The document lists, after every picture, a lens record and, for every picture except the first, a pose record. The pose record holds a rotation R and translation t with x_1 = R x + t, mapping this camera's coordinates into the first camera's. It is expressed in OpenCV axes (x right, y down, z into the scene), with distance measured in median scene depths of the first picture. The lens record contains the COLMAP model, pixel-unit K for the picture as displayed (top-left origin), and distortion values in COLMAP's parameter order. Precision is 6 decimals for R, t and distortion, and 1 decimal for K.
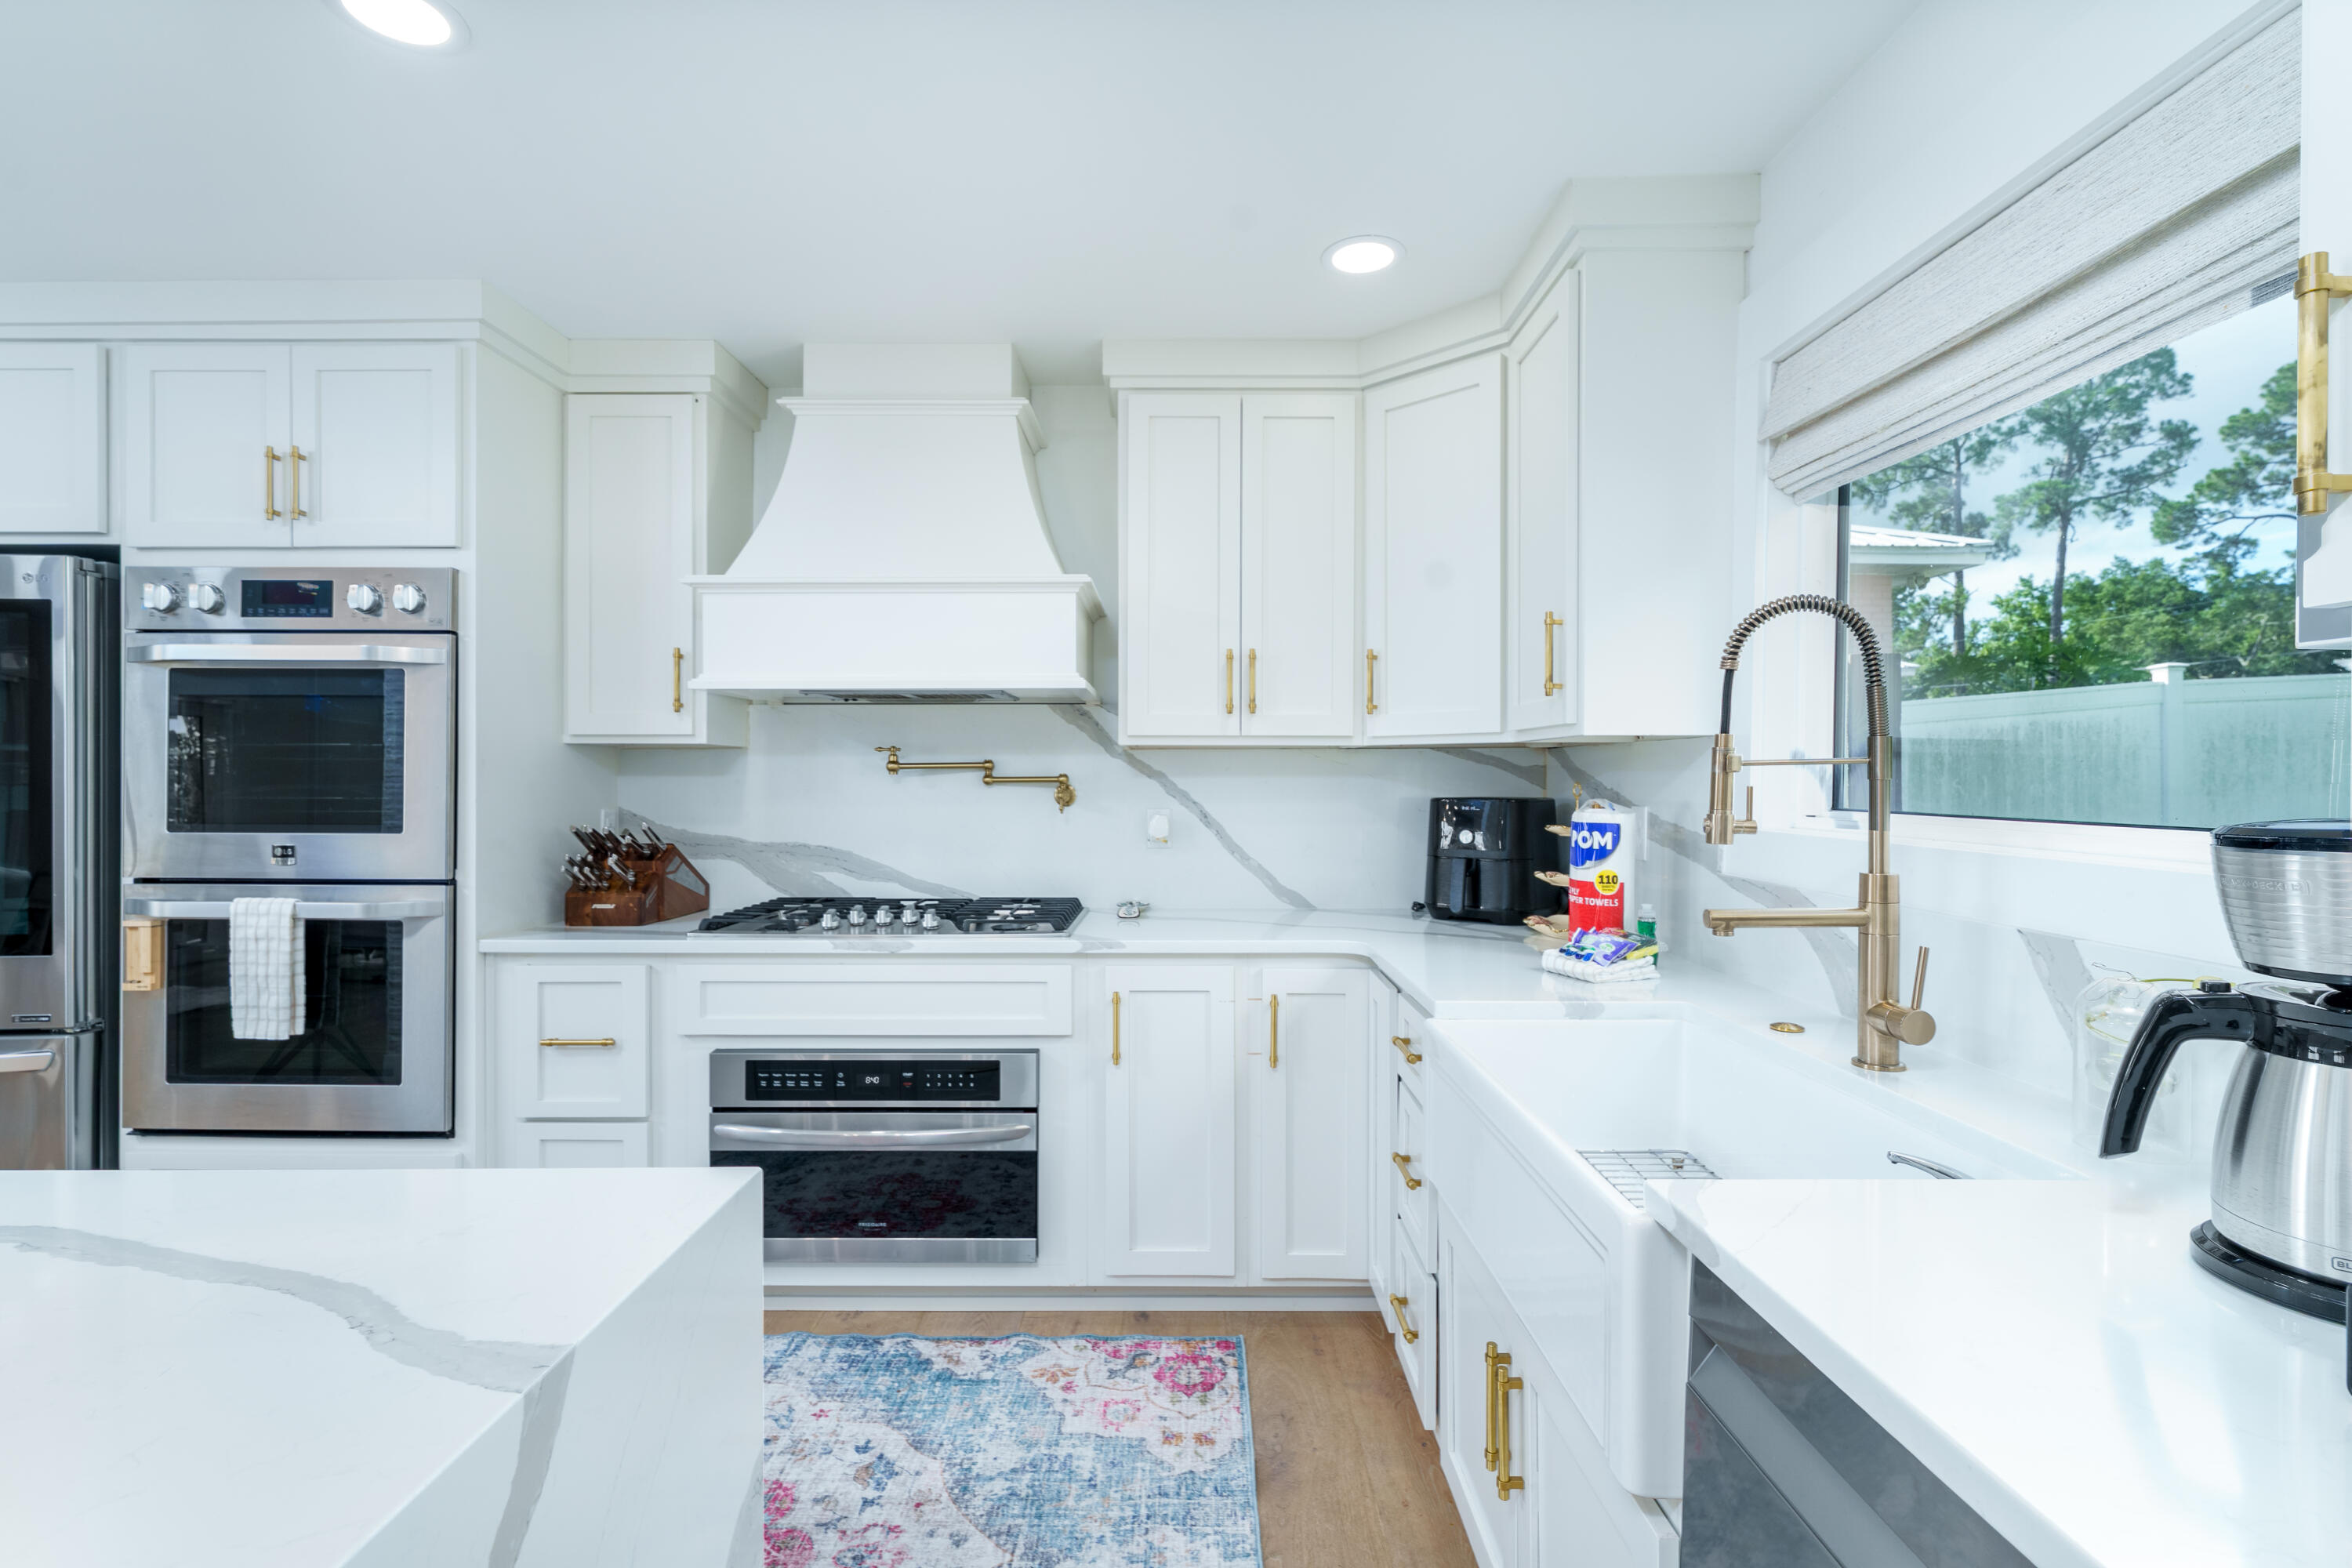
lens RADIAL K [[1091.6, 0, 1176.0], [0, 1091.6, 784.0], [0, 0, 1]] dist [0.001121, 0.000468]
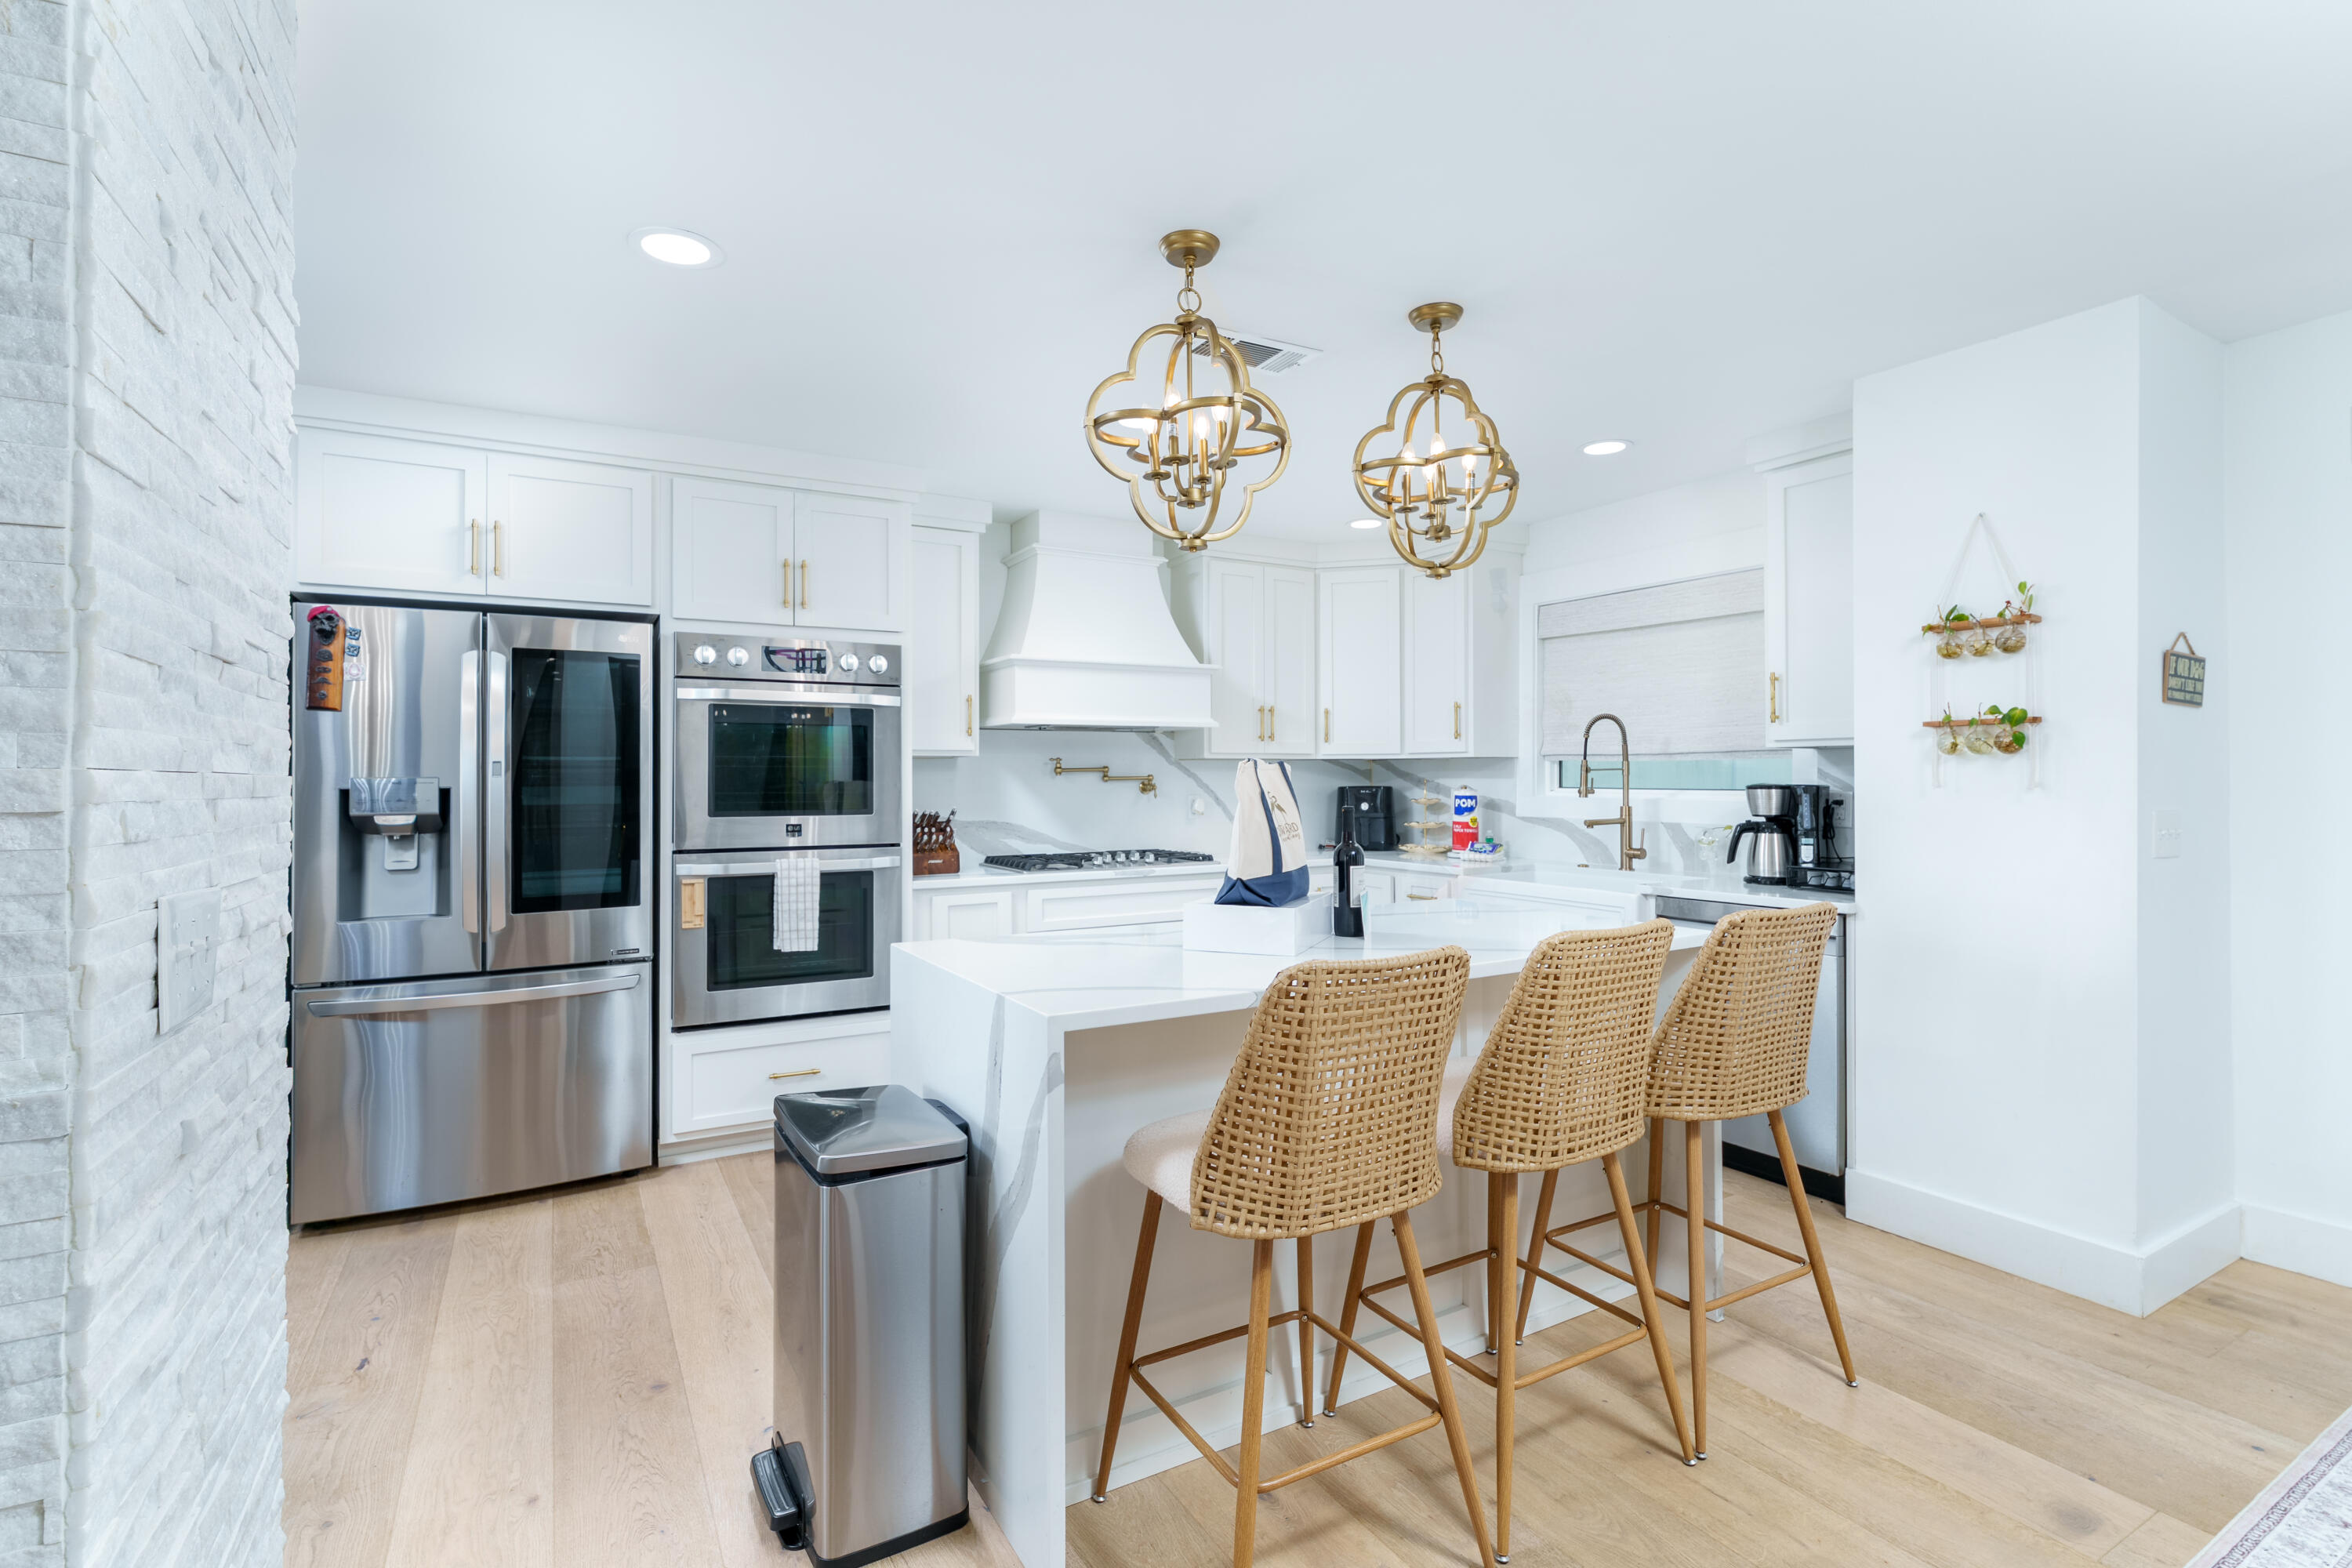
lens RADIAL K [[1078.7, 0, 1176.0], [0, 1078.7, 784.0], [0, 0, 1]] dist [-0.001561, -0.000147]
pose [[0.861016, -0.008132, 0.508512, -1.139099], [0.008450, 0.999963, 0.001684, 0.003025], [-0.508507, 0.002847, 0.861053, -0.550470]]
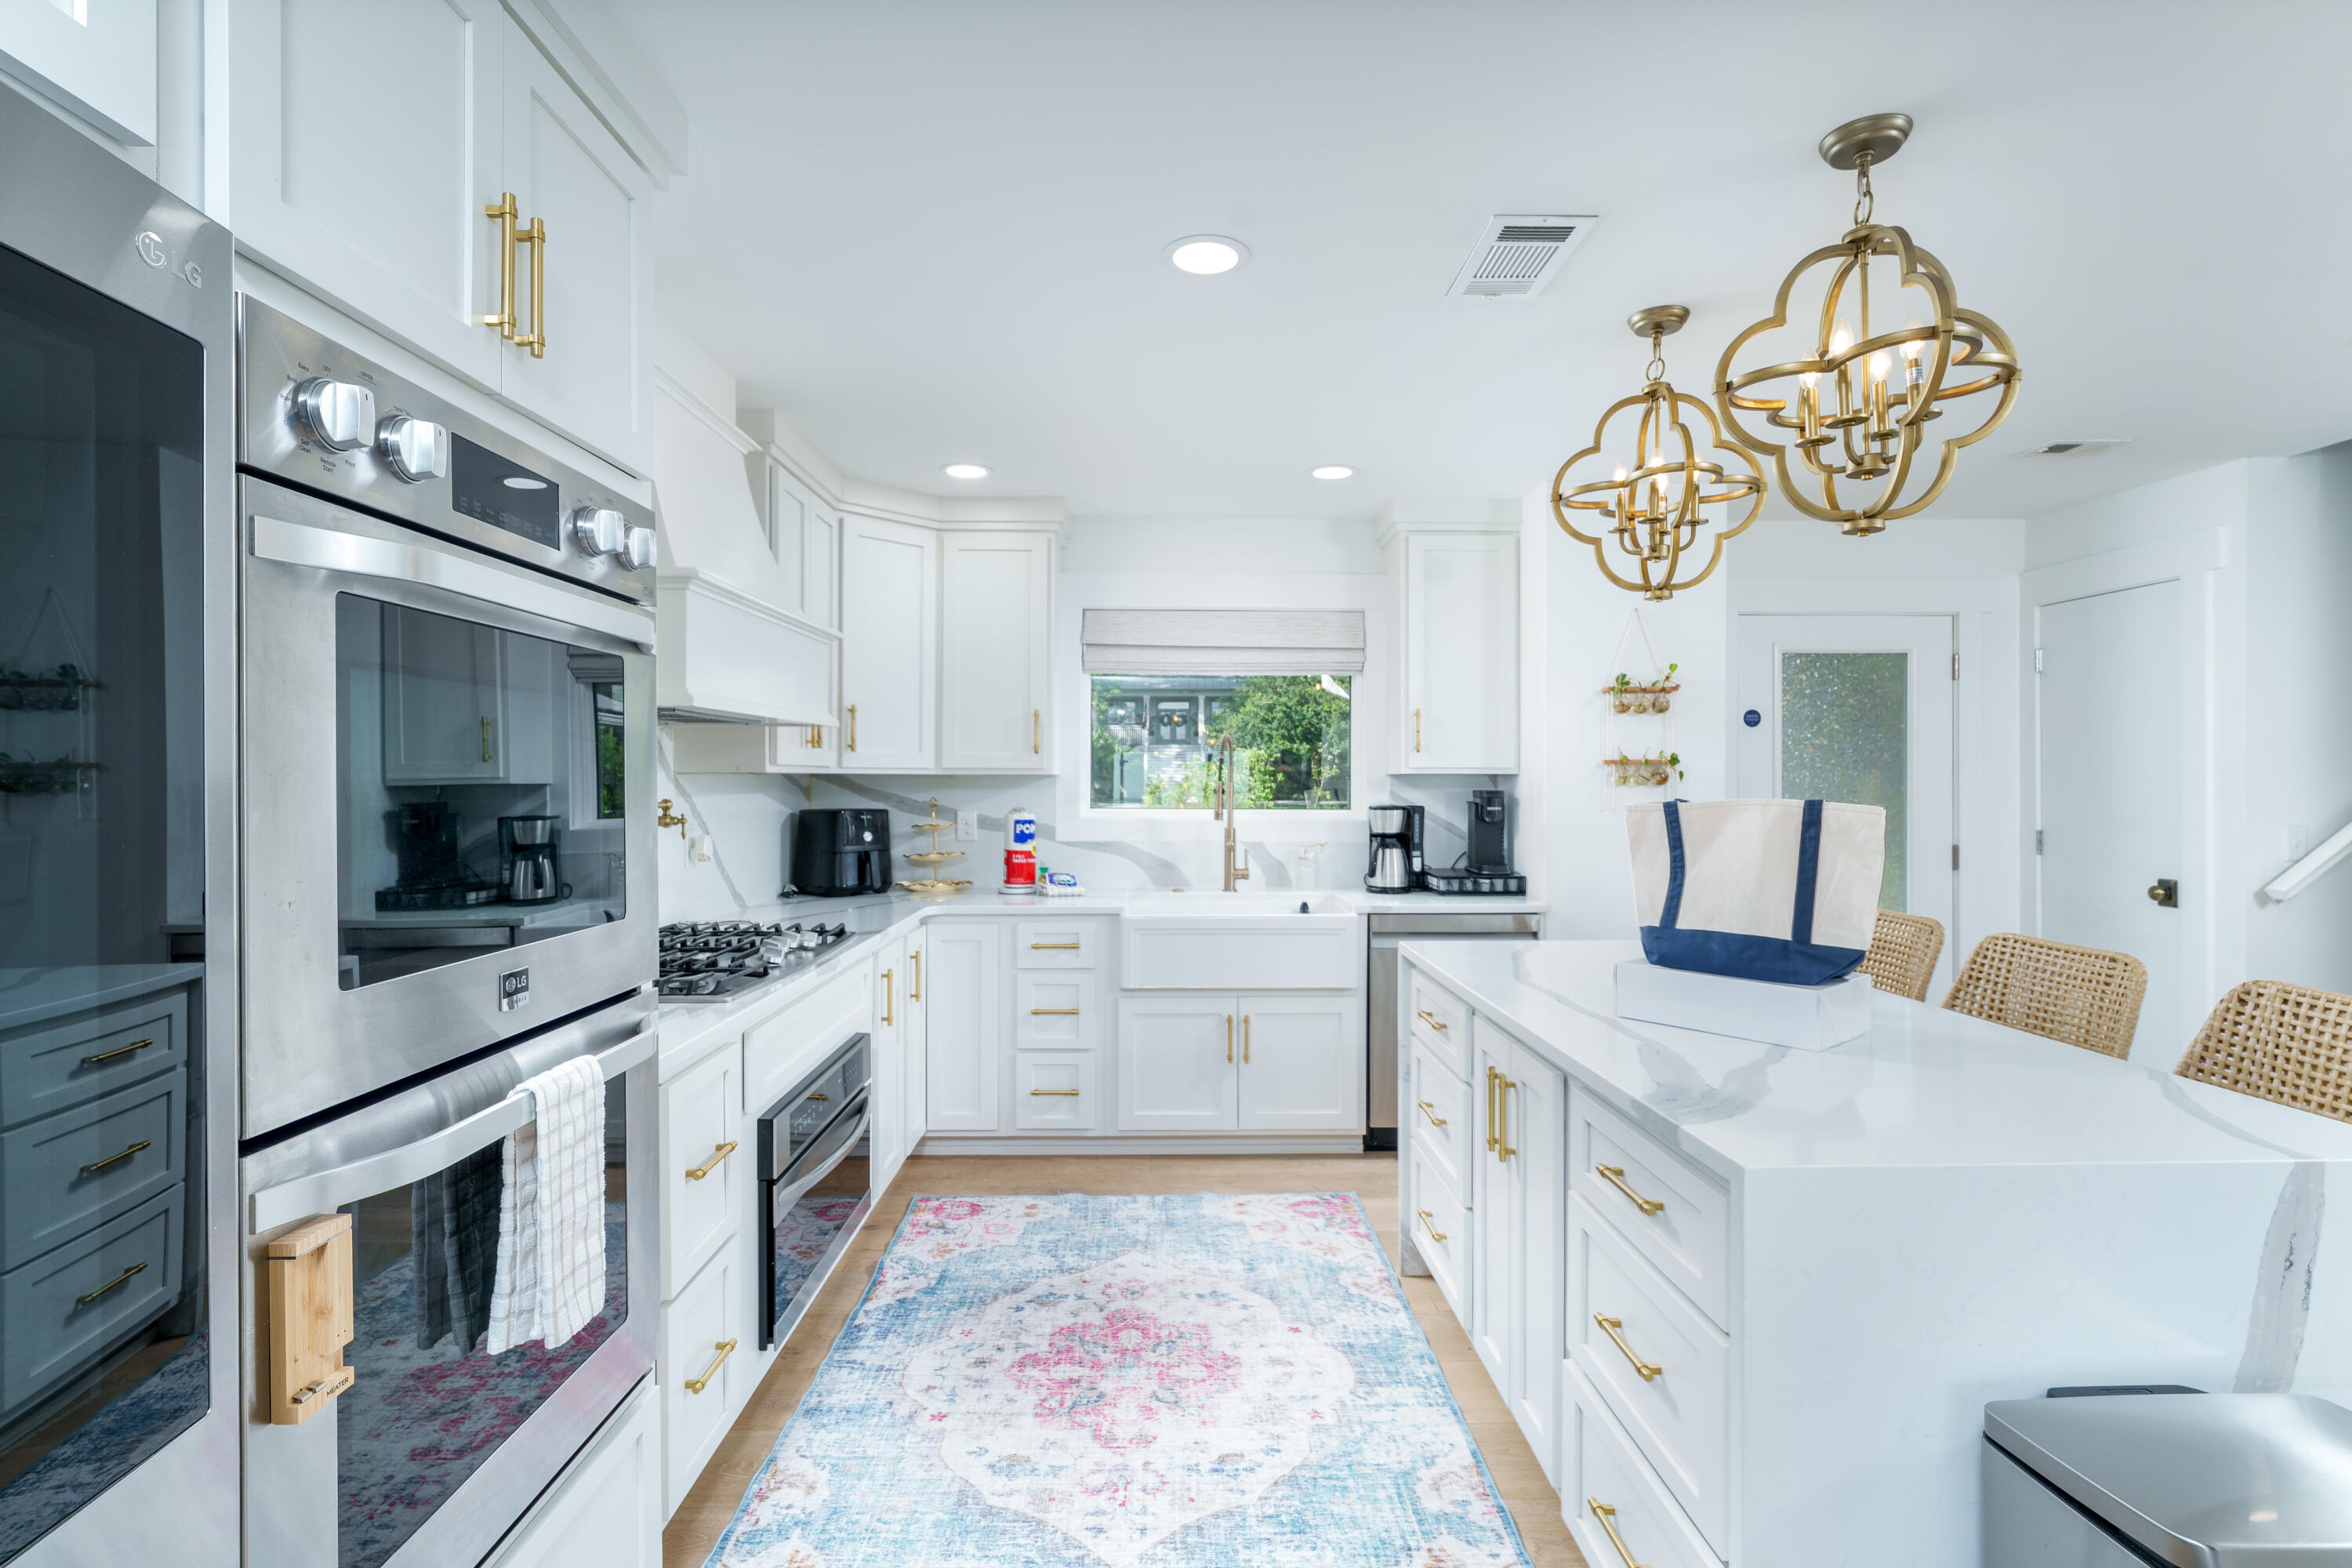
lens RADIAL K [[1078.7, 0, 1176.0], [0, 1078.7, 784.0], [0, 0, 1]] dist [-0.001561, -0.000147]
pose [[-0.028392, -0.007491, 0.999569, -1.360114], [0.004113, 0.999963, 0.007611, -0.035599], [-0.999588, 0.004327, -0.028360, 0.713992]]
